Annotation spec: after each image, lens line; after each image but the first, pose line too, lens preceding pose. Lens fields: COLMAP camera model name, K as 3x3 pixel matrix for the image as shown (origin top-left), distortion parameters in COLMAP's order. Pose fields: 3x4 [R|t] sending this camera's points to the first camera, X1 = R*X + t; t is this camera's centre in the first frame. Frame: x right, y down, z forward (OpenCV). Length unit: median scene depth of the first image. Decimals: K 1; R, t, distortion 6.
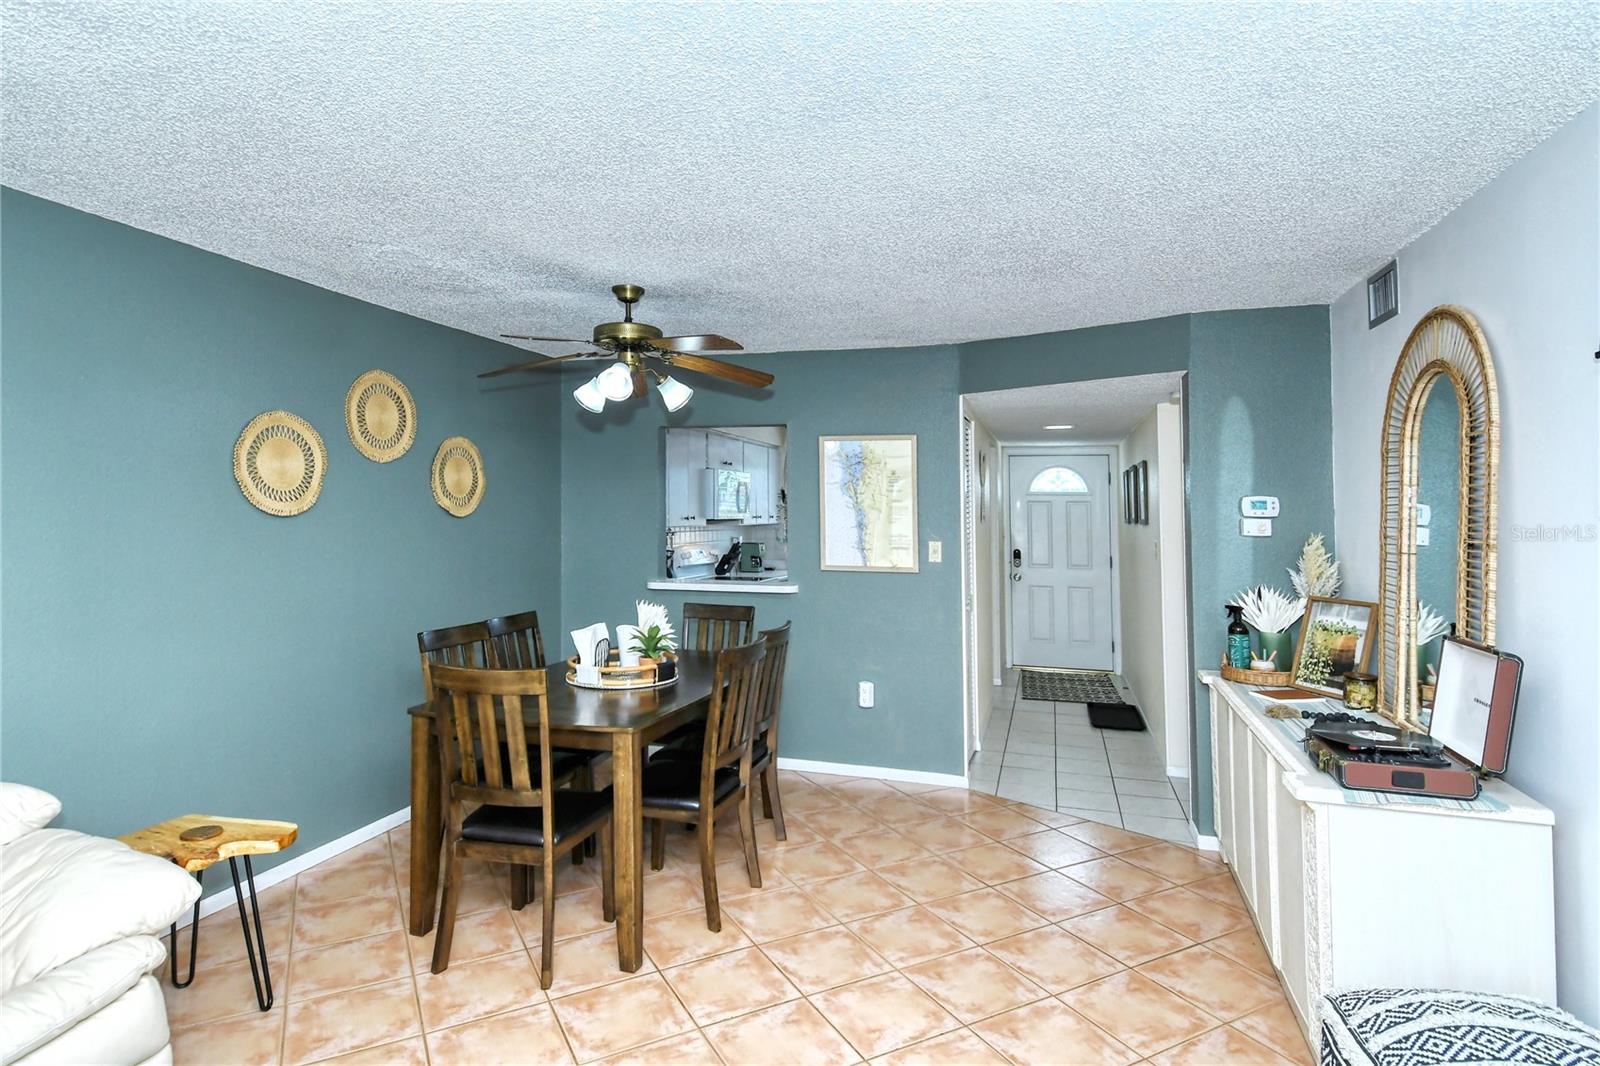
lens RADIAL K [[887.3, 0, 801.0], [0, 887.3, 500.4], [0, 0, 1]] dist [0.034015, -0.000258]
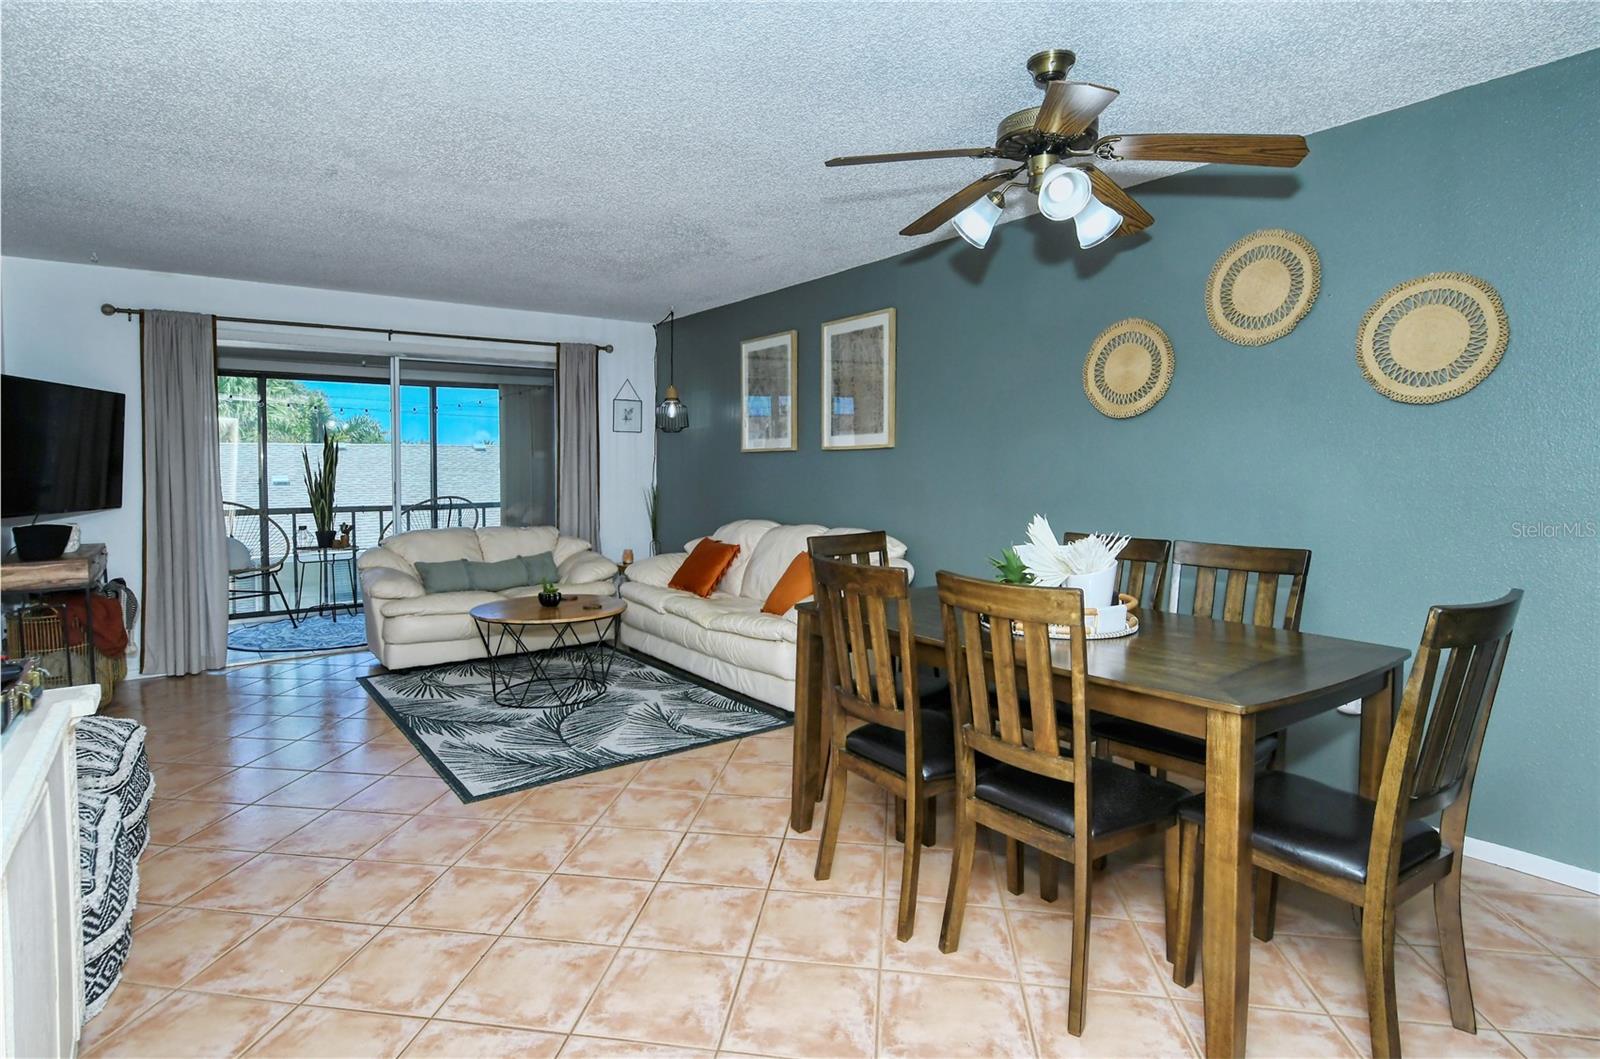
lens RADIAL K [[847.2, 0, 765.4], [0, 847.2, 527.4], [0, 0, 1]] dist [-0.000822, -0.017798]
pose [[-0.632798, 0.049416, -0.772738, 0.441545], [0.012215, 0.998474, 0.053849, 0.080414], [0.774221, 0.024636, -0.632436, 1.165205]]
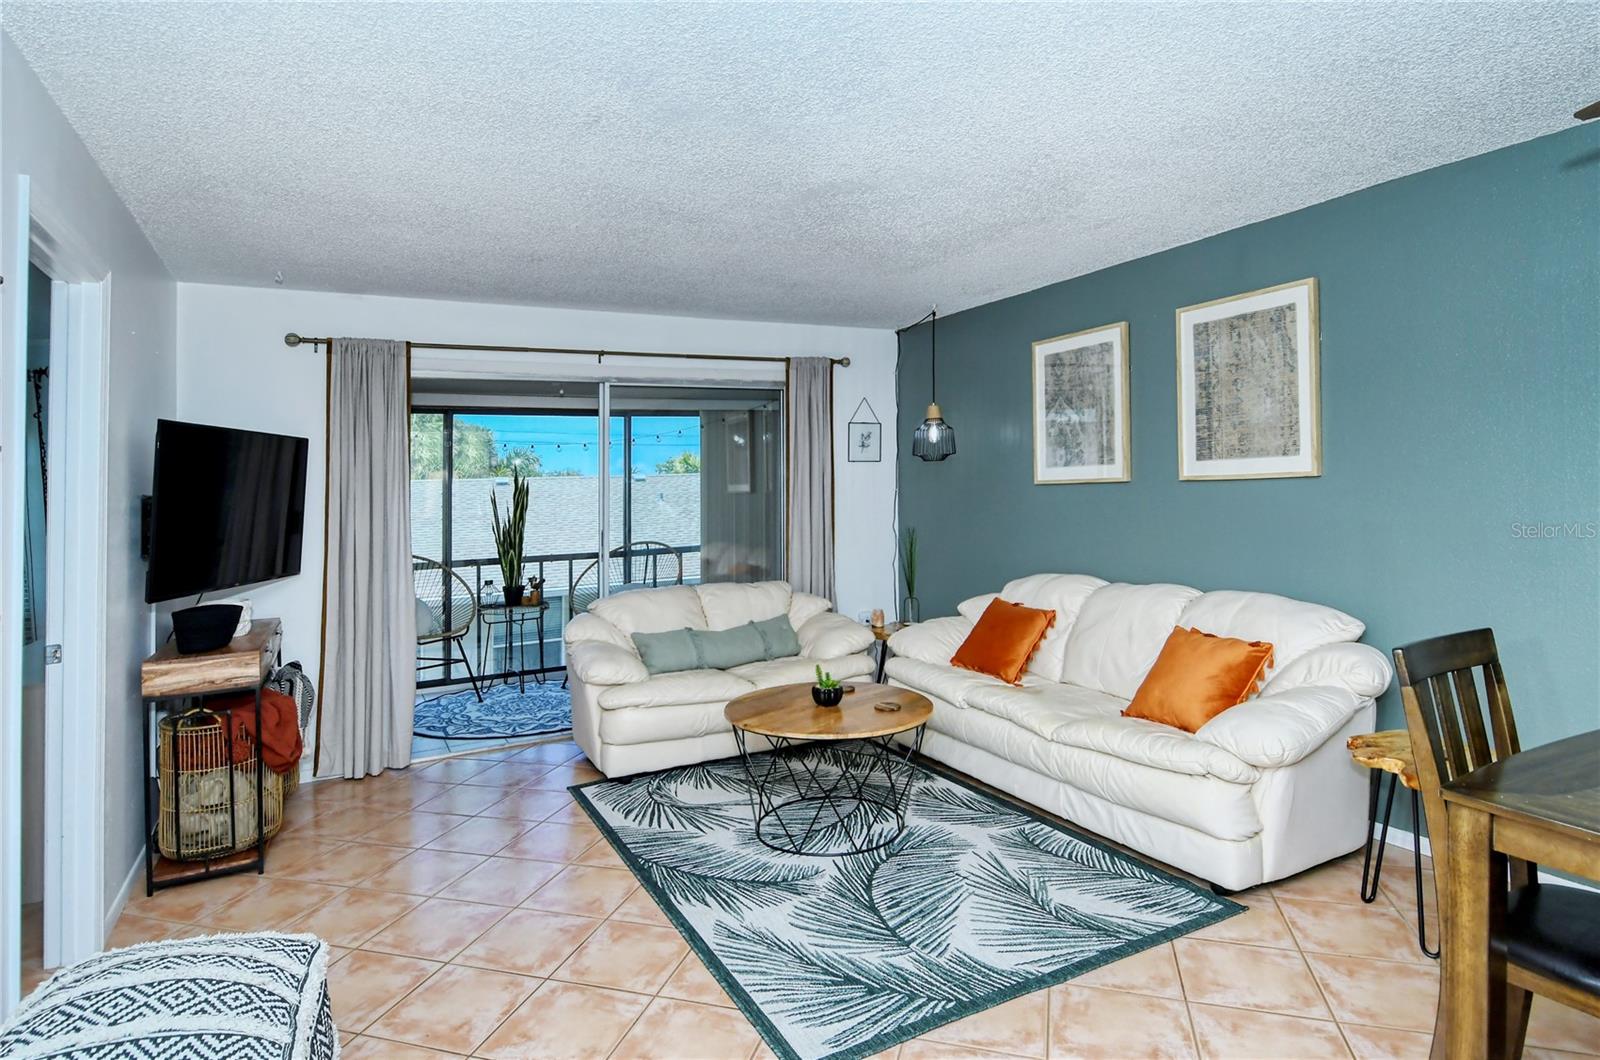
lens RADIAL K [[877.0, 0, 767.8], [0, 877.0, 470.4], [0, 0, 1]] dist [0.003488, -0.001881]
pose [[-0.747153, 0.000784, -0.664652, 0.367955], [0.037148, 0.998485, -0.040581, 0.043713], [0.663613, -0.055011, -0.746050, 0.830685]]
